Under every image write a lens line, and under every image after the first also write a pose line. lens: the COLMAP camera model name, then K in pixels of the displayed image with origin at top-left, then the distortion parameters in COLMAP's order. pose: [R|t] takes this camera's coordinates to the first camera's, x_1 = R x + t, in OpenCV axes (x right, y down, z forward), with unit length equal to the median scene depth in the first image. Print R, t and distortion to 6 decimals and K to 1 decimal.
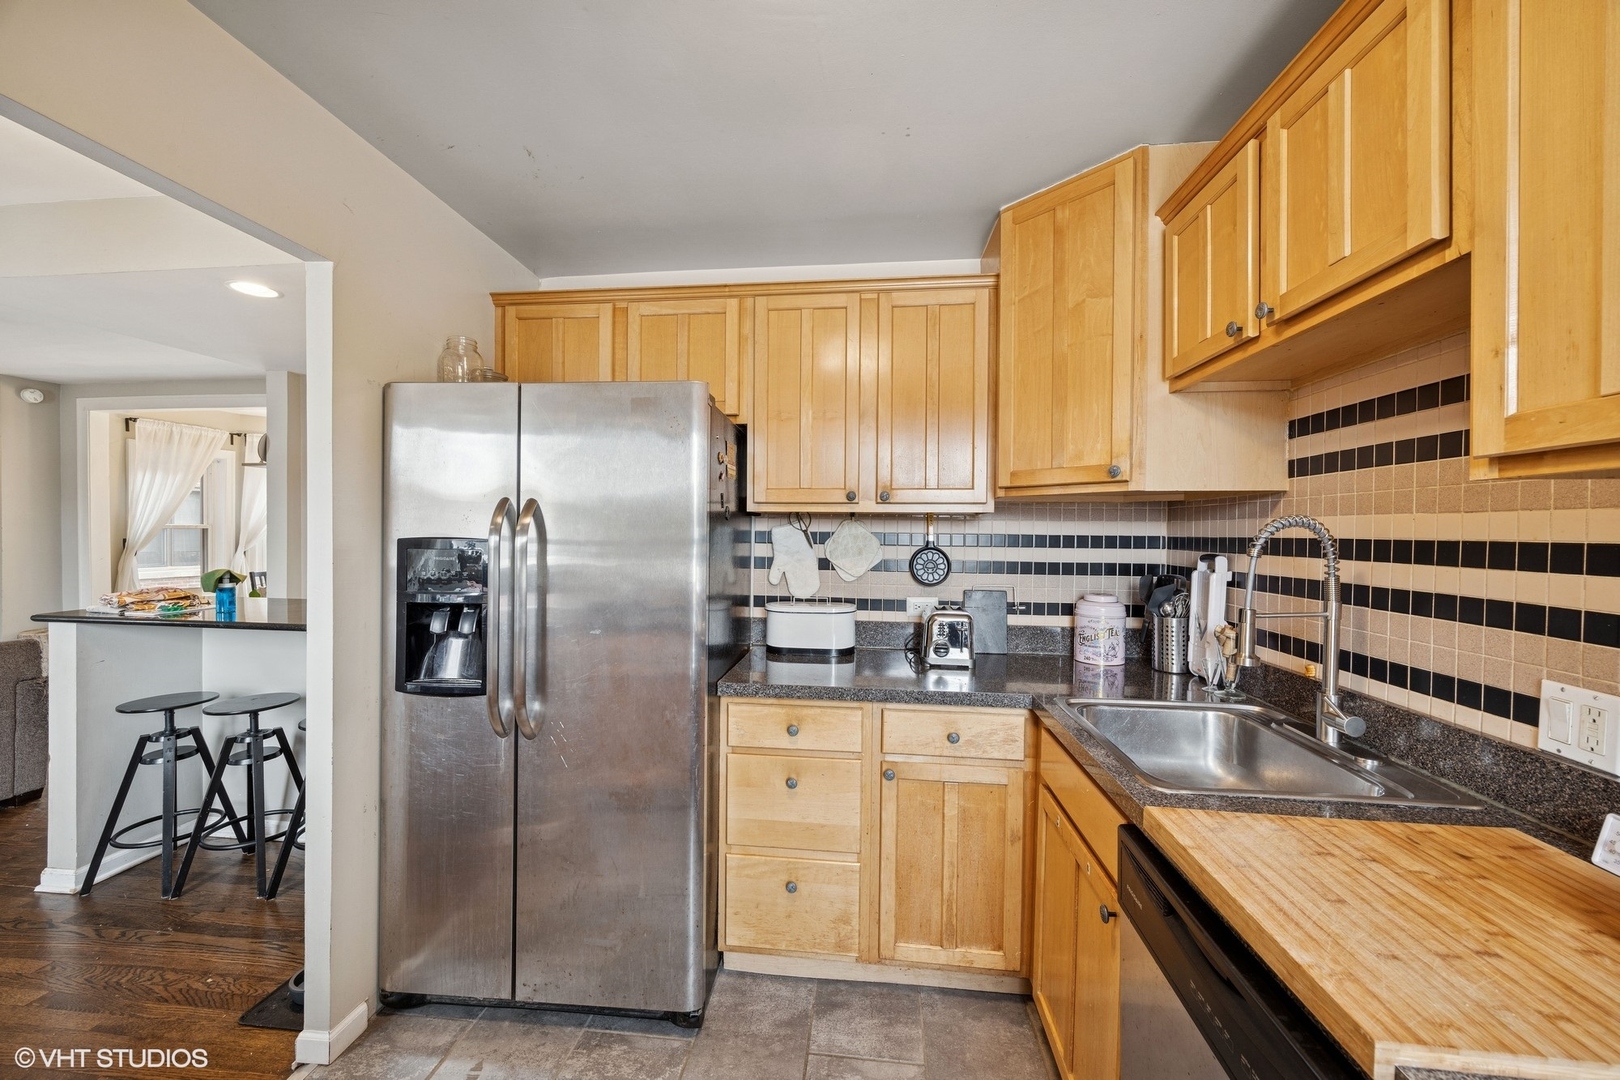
lens RADIAL K [[628.1, 0, 809.5], [0, 628.1, 537.3], [0, 0, 1]] dist [0.000596, 0.000186]
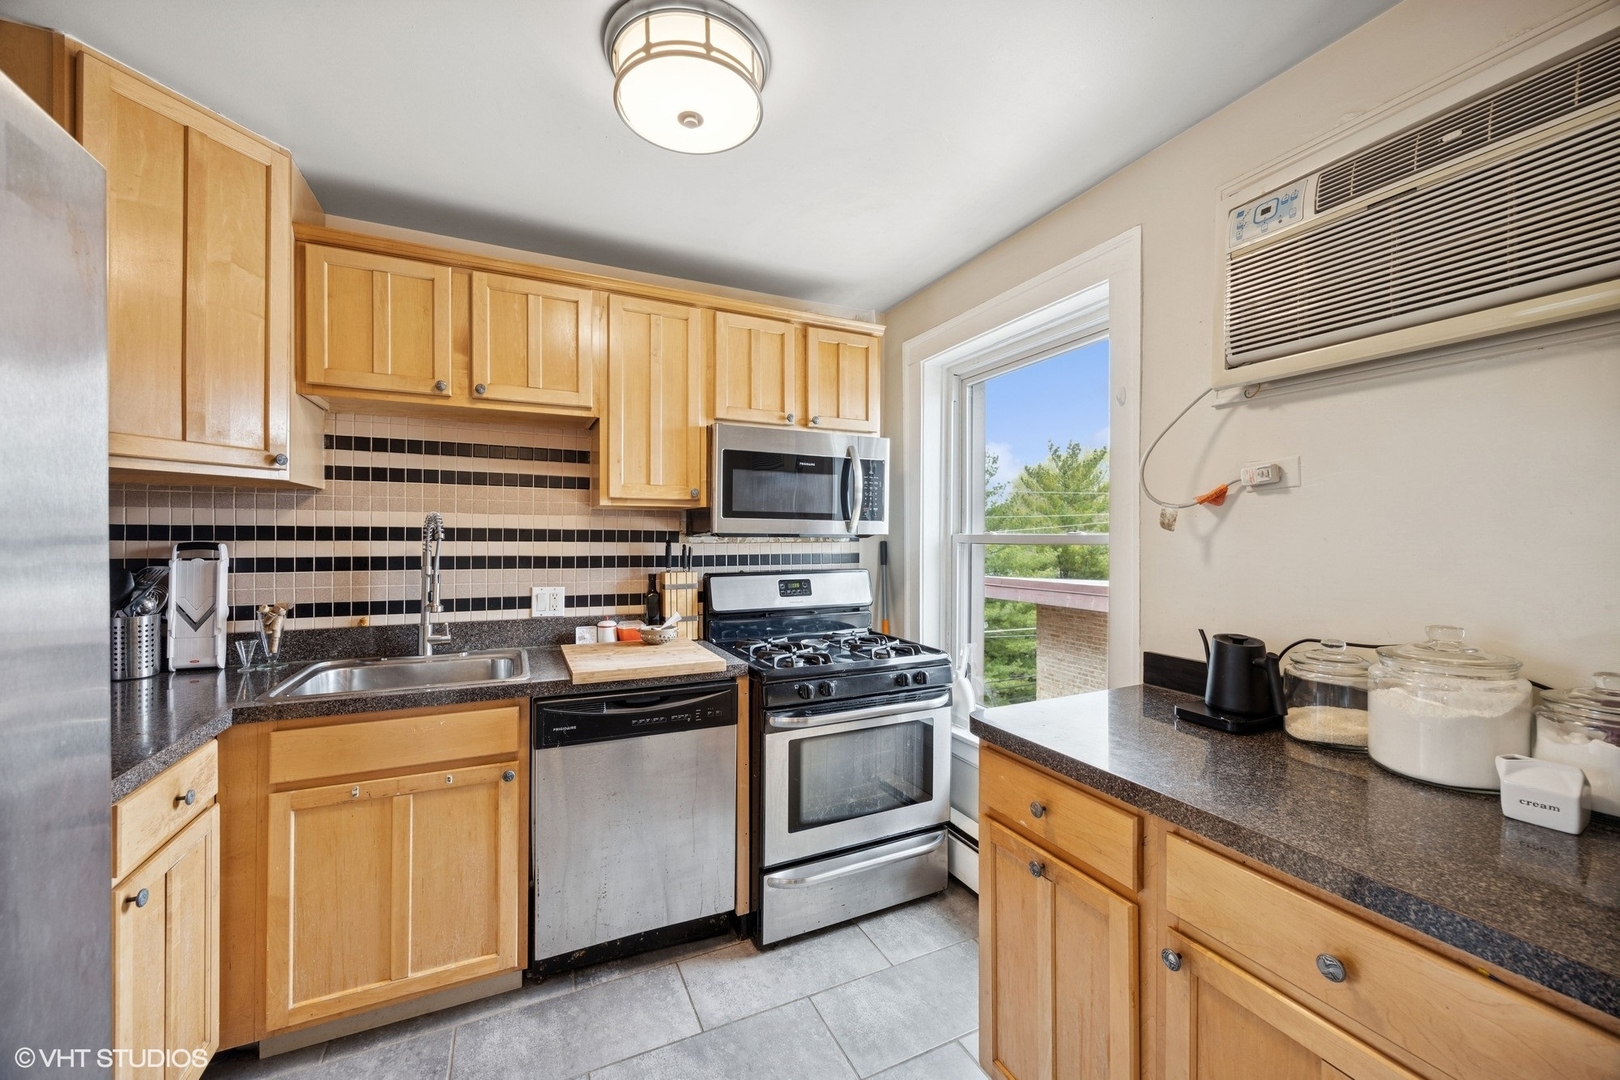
lens RADIAL K [[628.1, 0, 813.9], [0, 628.1, 538.7], [0, 0, 1]] dist [0.000596, 0.000186]
pose [[-0.518666, -0.014885, 0.854847, -0.870418], [-0.002403, 0.999870, 0.015952, 0.003475], [-0.854974, 0.006219, -0.518634, 0.839487]]
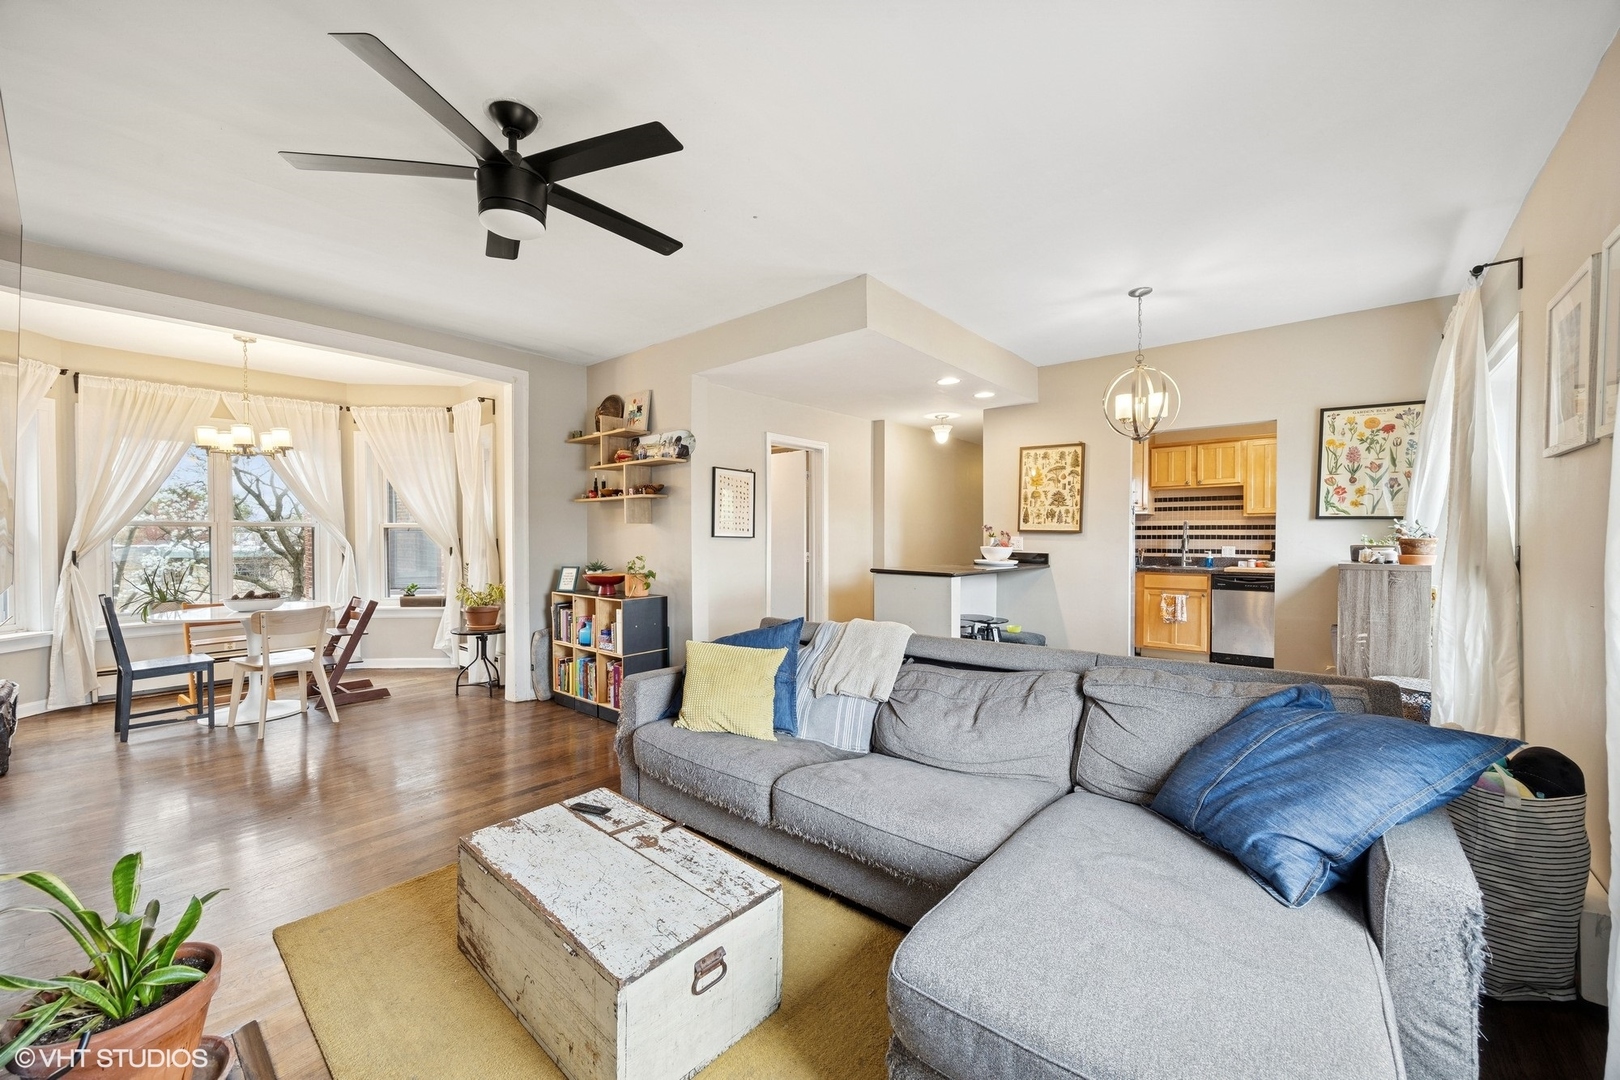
lens RADIAL K [[628.1, 0, 811.1], [0, 628.1, 549.3], [0, 0, 1]] dist [0.000596, 0.000186]
pose [[0.552648, -0.027339, 0.832966, -4.184188], [0.015414, 0.999626, 0.022582, 0.029367], [-0.833272, 0.000359, 0.552863, 0.606200]]
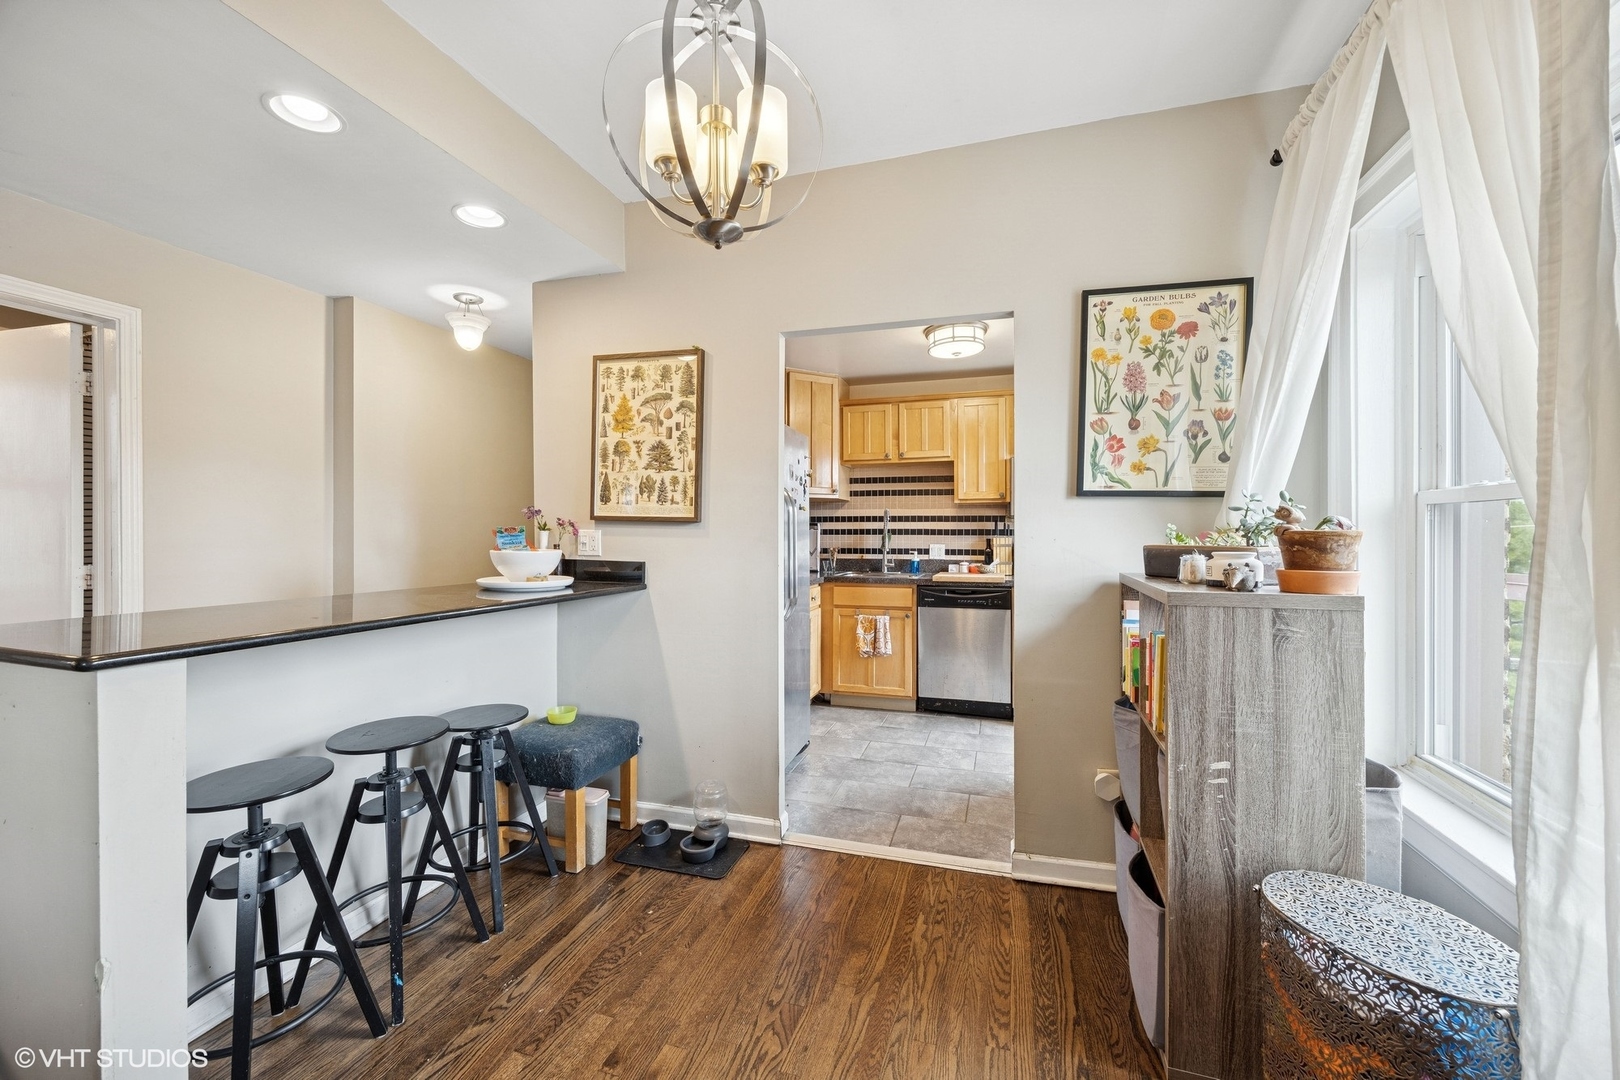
lens RADIAL K [[628.1, 0, 812.7], [0, 628.1, 537.6], [0, 0, 1]] dist [0.000596, 0.000186]
pose [[0.190114, -0.016945, 0.981616, -2.351025], [0.012558, 0.999811, 0.014826, 0.058839], [-0.981682, 0.009509, 0.190291, 0.616081]]
